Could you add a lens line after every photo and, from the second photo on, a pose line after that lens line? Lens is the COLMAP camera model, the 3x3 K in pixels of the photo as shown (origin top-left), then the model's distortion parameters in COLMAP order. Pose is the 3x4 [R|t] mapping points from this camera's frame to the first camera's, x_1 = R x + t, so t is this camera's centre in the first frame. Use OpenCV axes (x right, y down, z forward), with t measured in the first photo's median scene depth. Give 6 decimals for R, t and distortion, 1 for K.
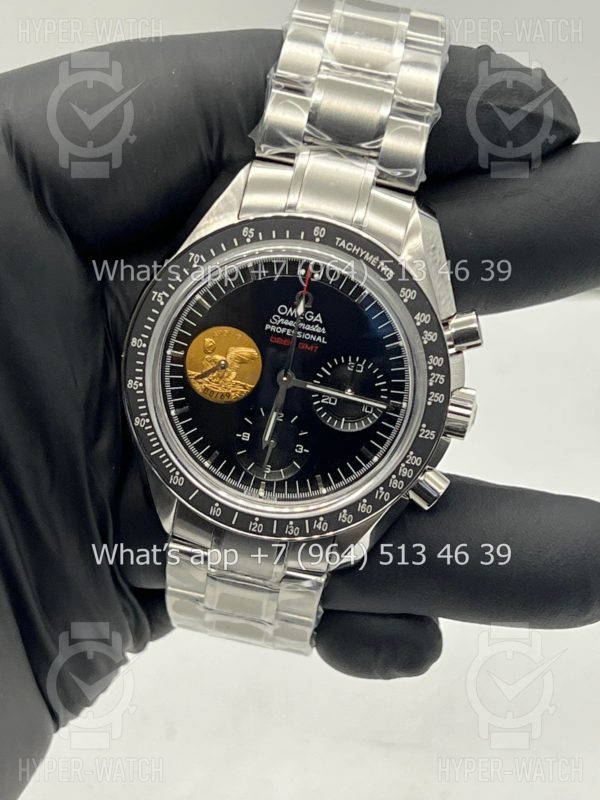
lens RADIAL K [[1867.2, 0, 294.5], [0, 1867.2, 405.3], [0, 0, 1]] dist [0.278203, 0.000000]
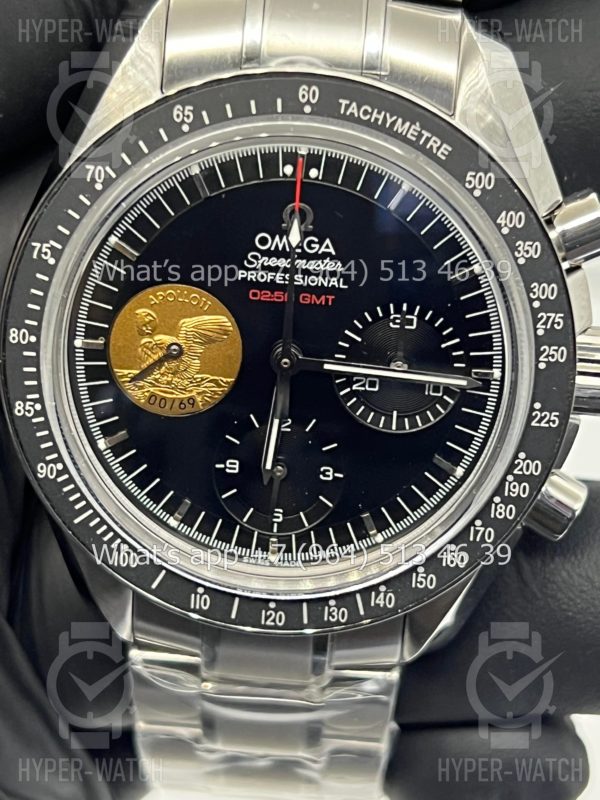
lens RADIAL K [[1867.2, 0, 297.4], [0, 1867.2, 392.7], [0, 0, 1]] dist [0.278203, 0.000000]
pose [[0.988748, -0.148885, 0.014510, -0.011228], [0.148022, 0.987776, 0.048873, -0.031667], [-0.021609, -0.046175, 0.998700, 0.423699]]
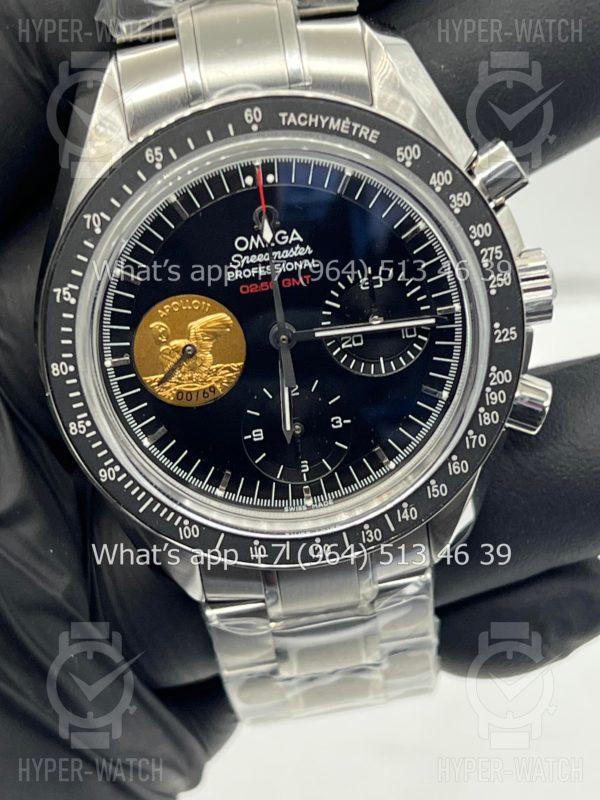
lens RADIAL K [[1867.2, 0, 298.5], [0, 1867.2, 392.8], [0, 0, 1]] dist [0.278203, 0.000000]
pose [[0.926106, -0.373849, 0.050648, -0.041696], [0.369967, 0.926249, 0.072027, -0.042111], [-0.073839, -0.047967, 0.996116, 0.317458]]
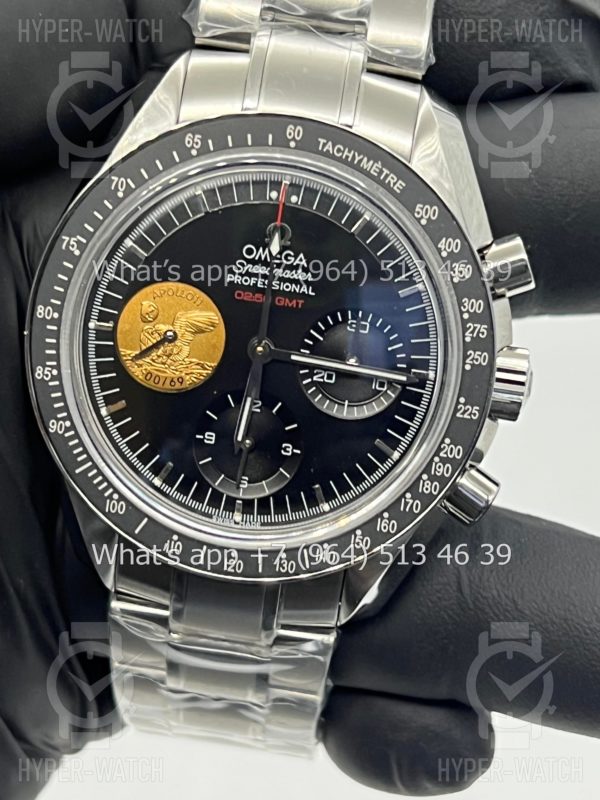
lens RADIAL K [[1867.2, 0, 300.7], [0, 1867.2, 405.5], [0, 0, 1]] dist [0.278203, 0.000000]
pose [[0.996779, -0.071450, 0.036422, -0.016861], [0.073989, 0.994513, -0.073950, 0.059794], [-0.030938, 0.076407, 0.996597, 0.299086]]
